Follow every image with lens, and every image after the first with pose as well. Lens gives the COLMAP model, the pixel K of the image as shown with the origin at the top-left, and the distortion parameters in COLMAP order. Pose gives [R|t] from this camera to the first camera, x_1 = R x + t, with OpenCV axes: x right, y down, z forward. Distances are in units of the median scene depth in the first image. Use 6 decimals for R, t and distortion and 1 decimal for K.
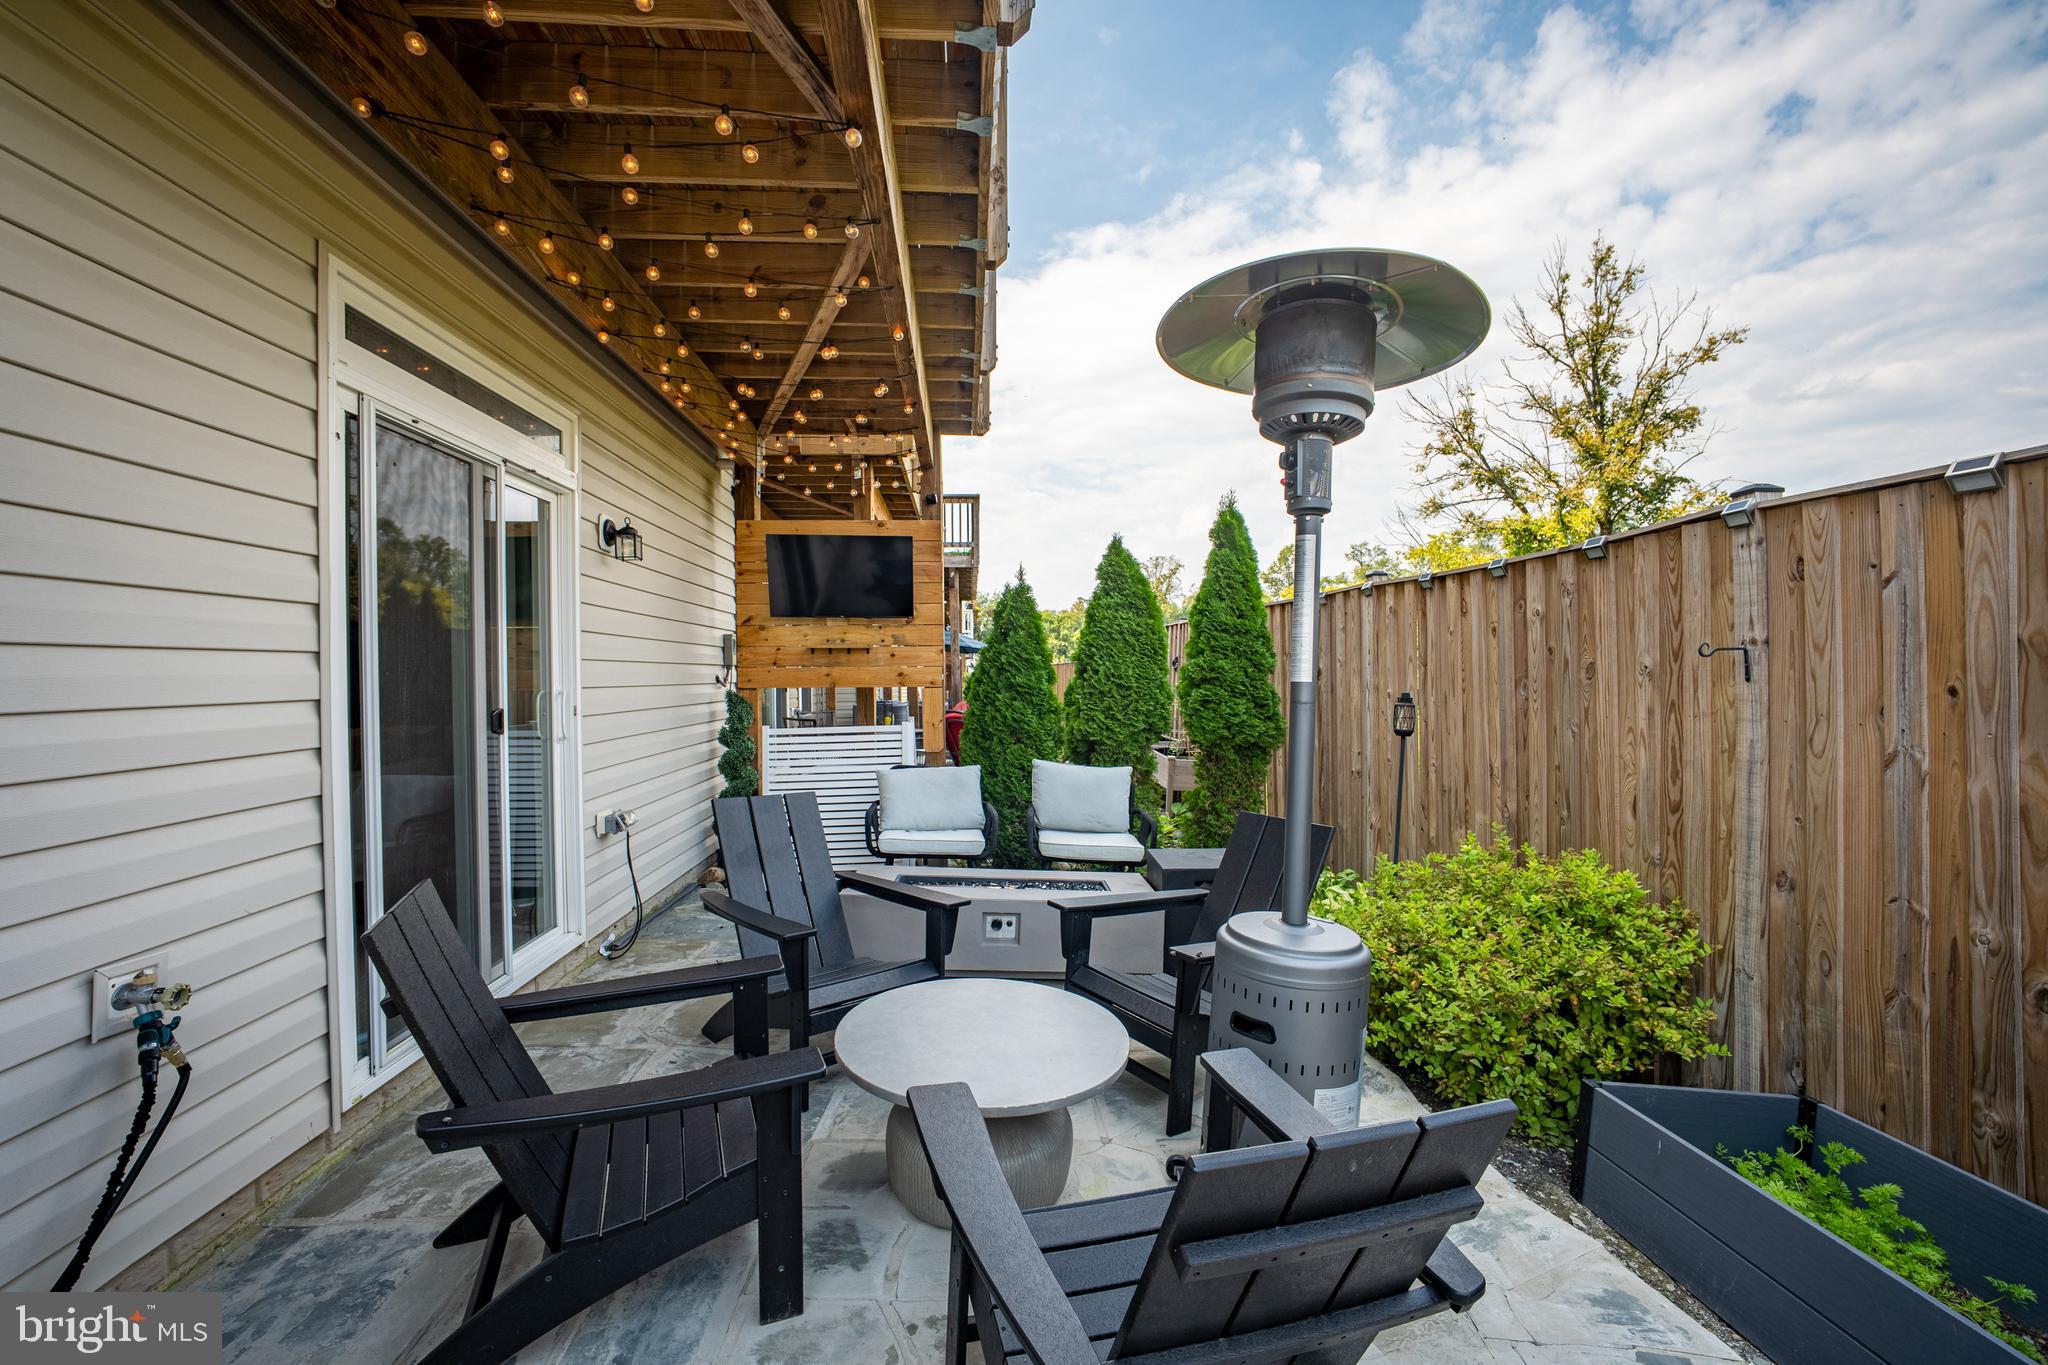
lens RADIAL K [[867.1, 0, 1024.0], [0, 867.1, 682.5], [0, 0, 1]] dist [-0.040656, 0.016319]
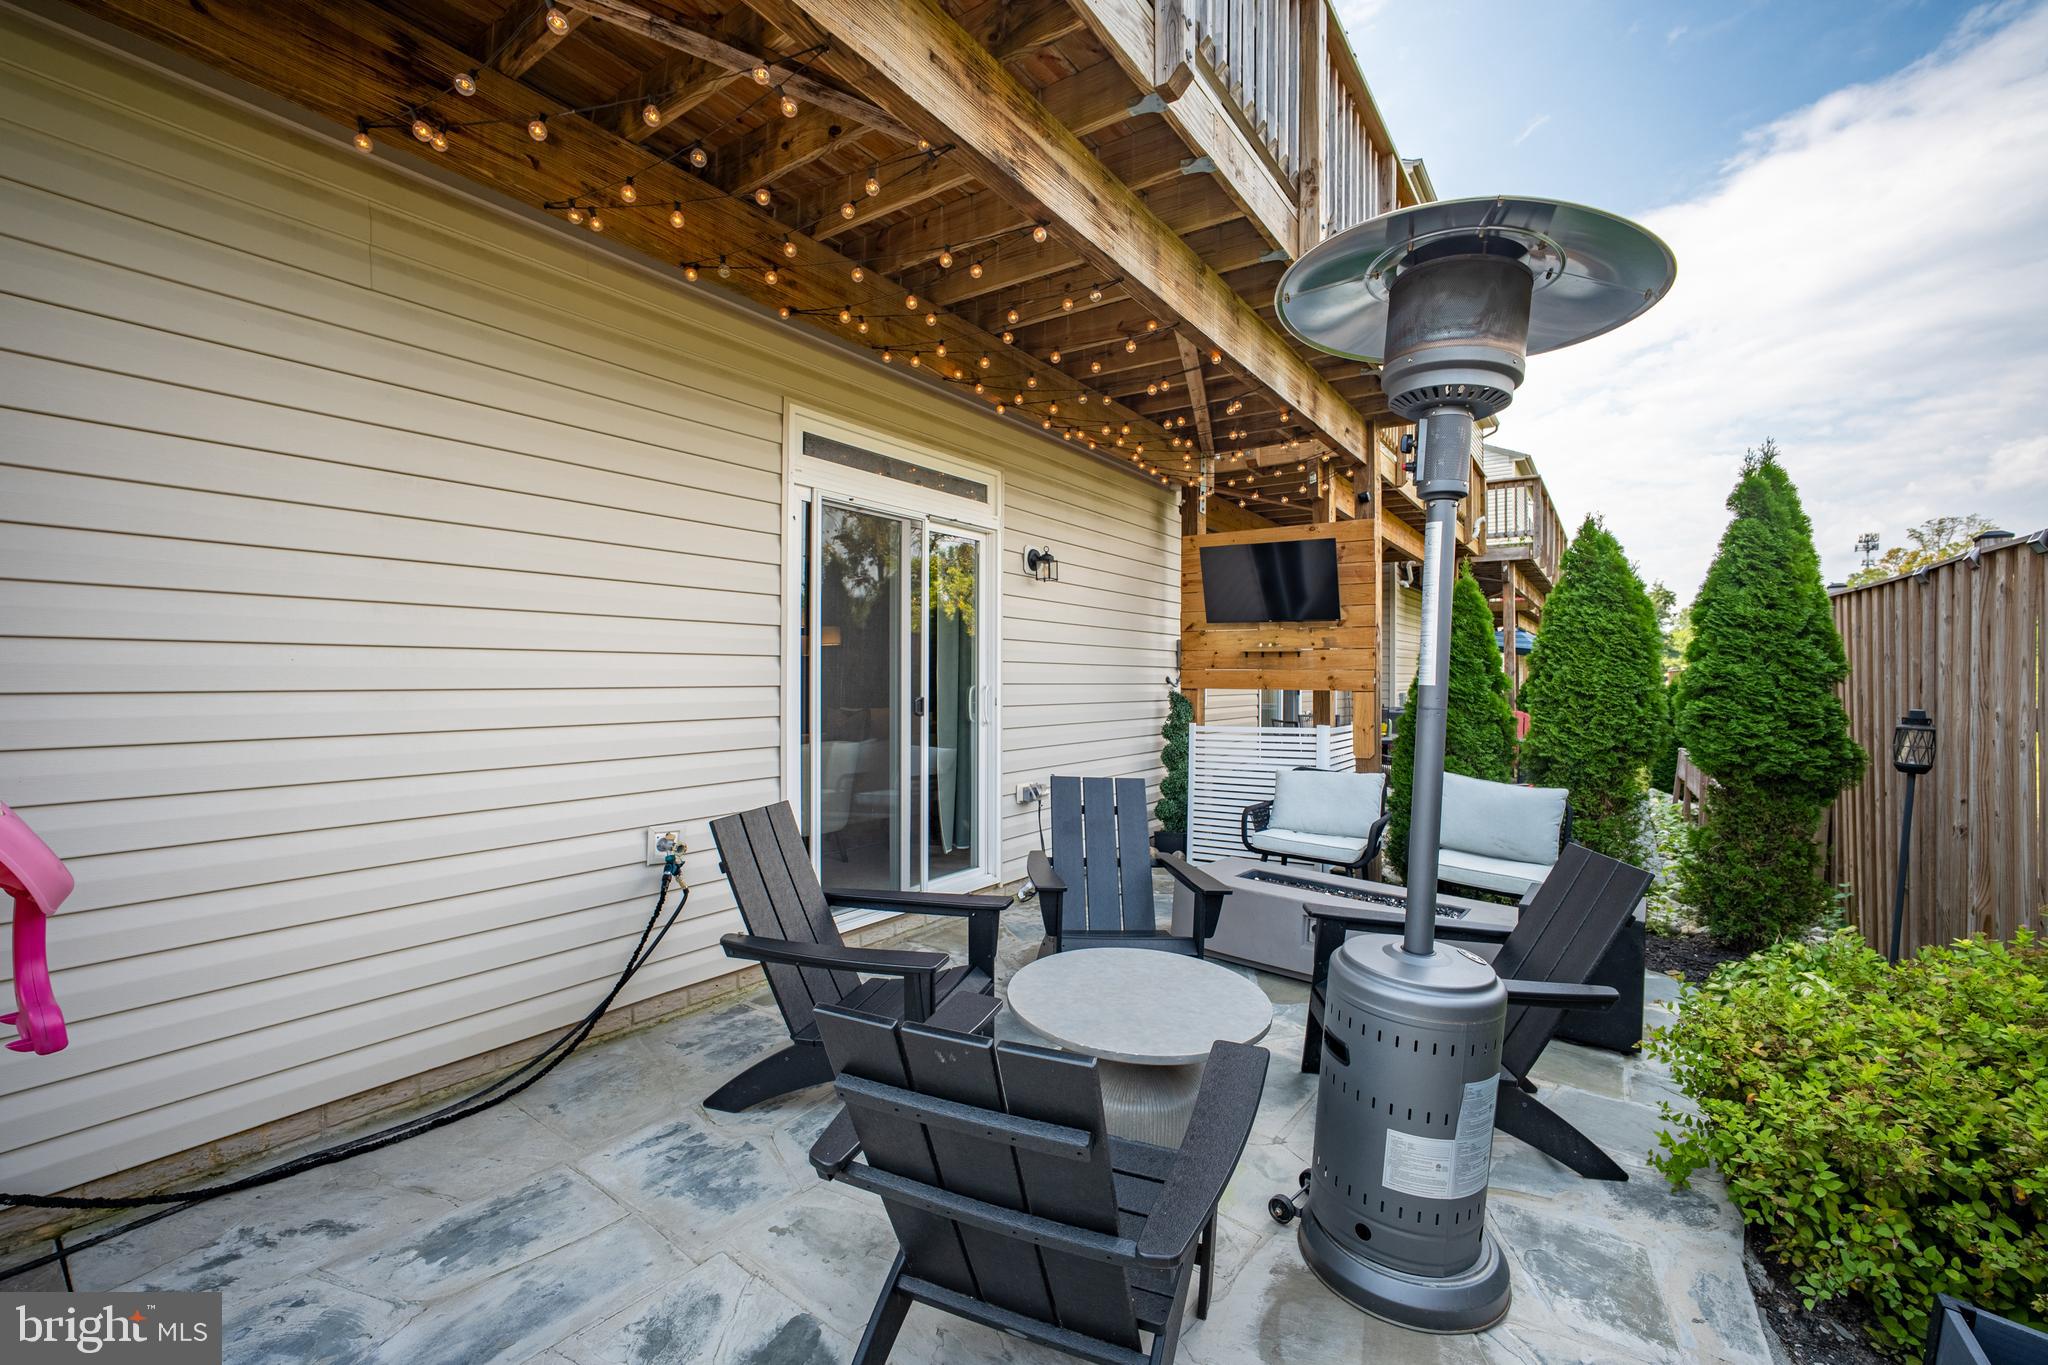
lens RADIAL K [[867.1, 0, 1024.0], [0, 867.1, 682.5], [0, 0, 1]] dist [-0.040656, 0.016319]
pose [[0.776206, 0.015373, -0.630292, 0.224633], [-0.018681, 0.999825, 0.001381, 0.001348], [0.630202, 0.010703, 0.776357, 0.014426]]
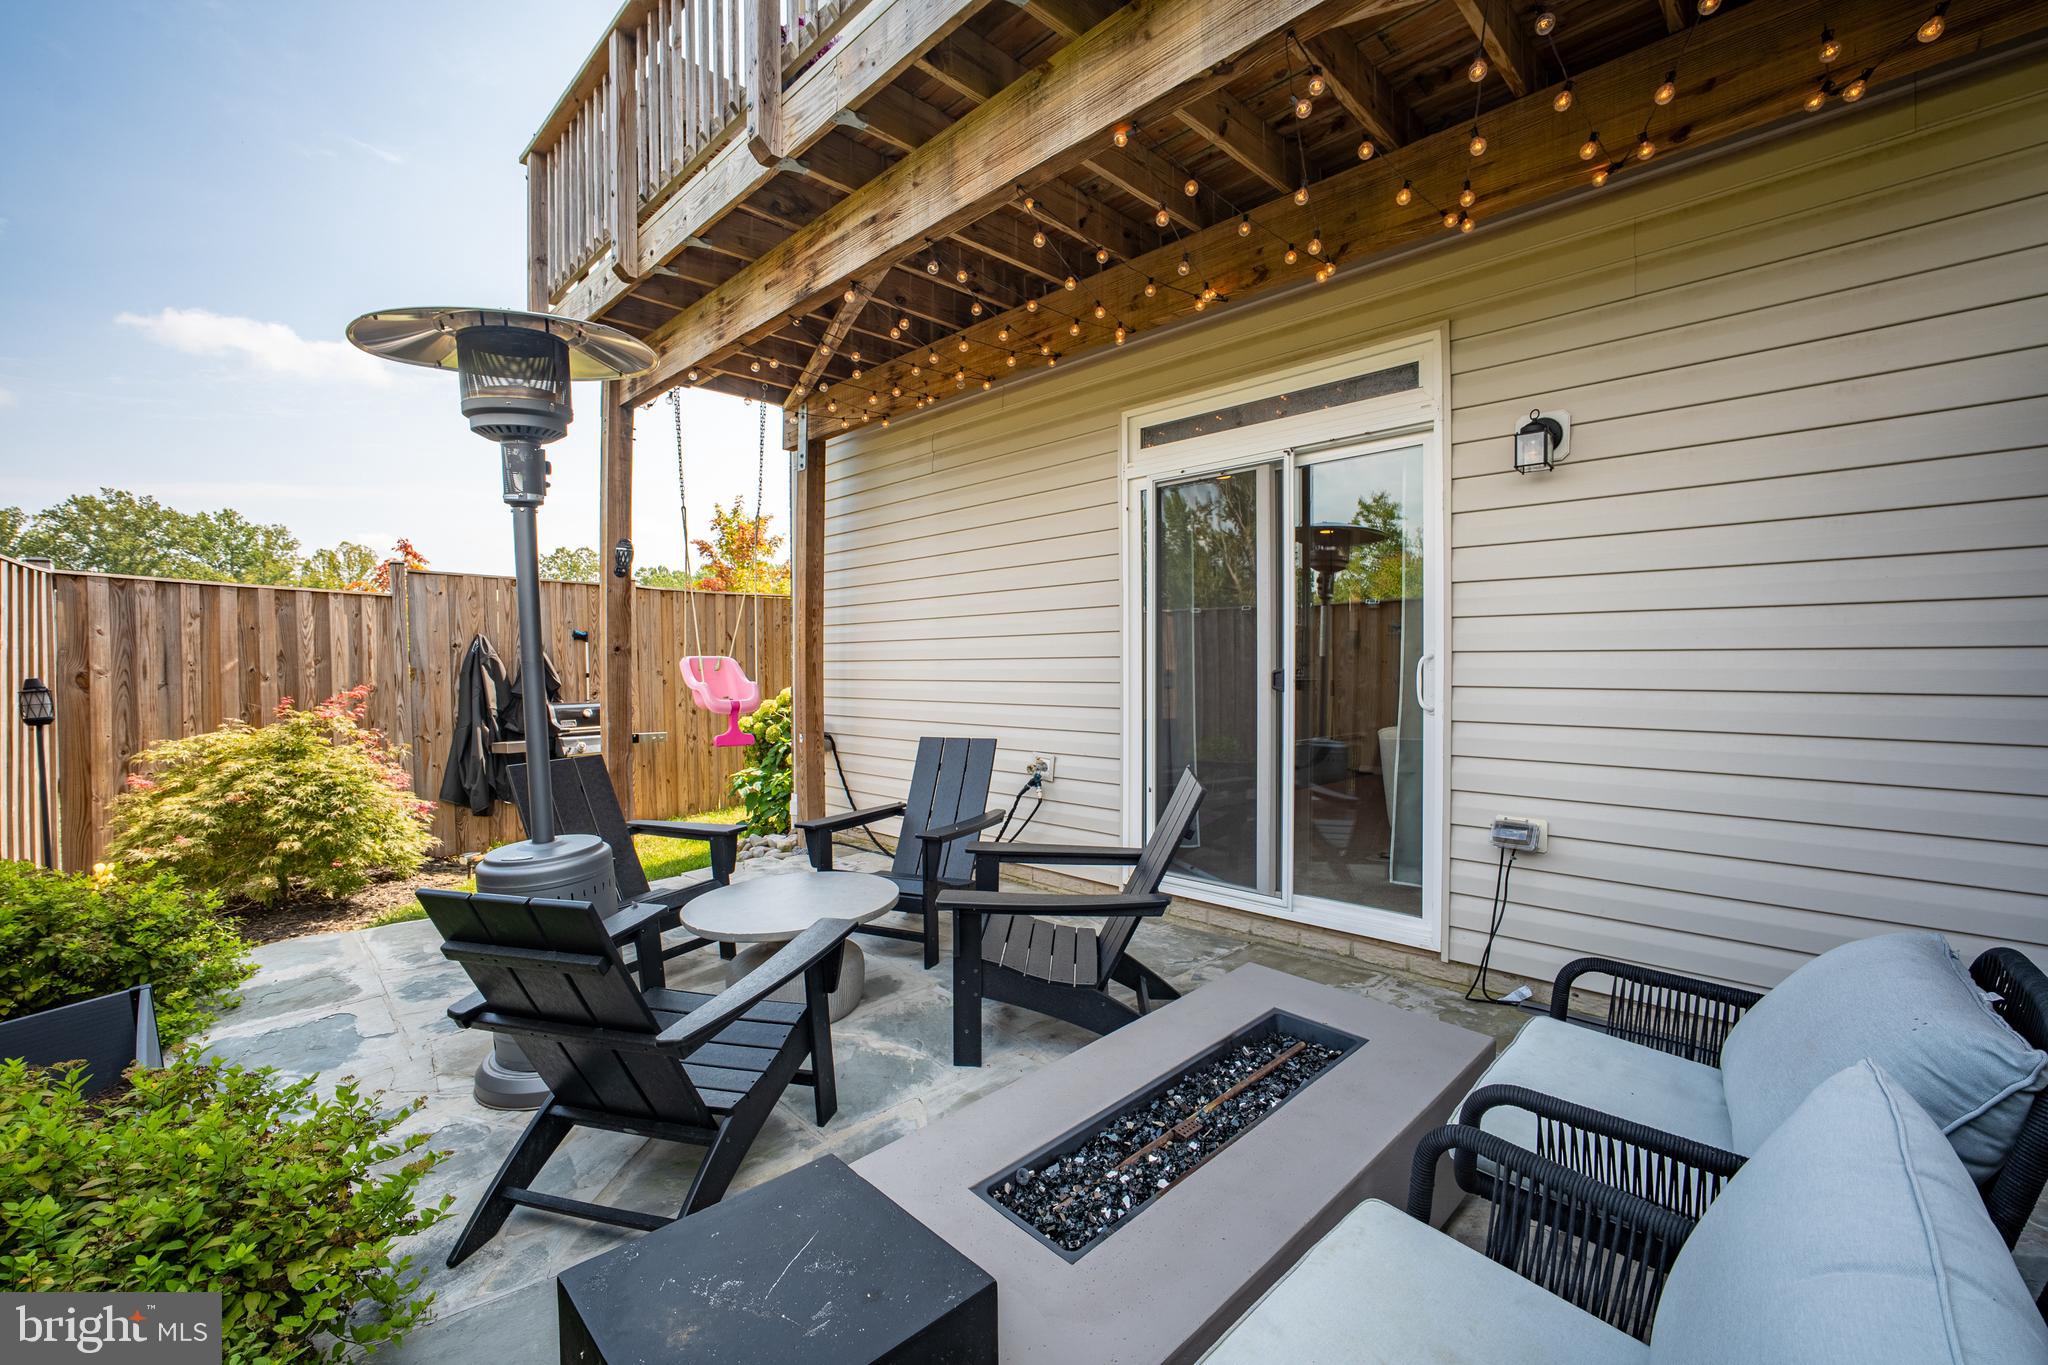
lens RADIAL K [[867.1, 0, 1024.0], [0, 867.1, 682.5], [0, 0, 1]] dist [-0.040656, 0.016319]
pose [[-0.756484, 0.022451, -0.653627, 0.237351], [0.000383, 0.999426, 0.033886, 0.005072], [0.654012, 0.025383, -0.756058, 0.949231]]
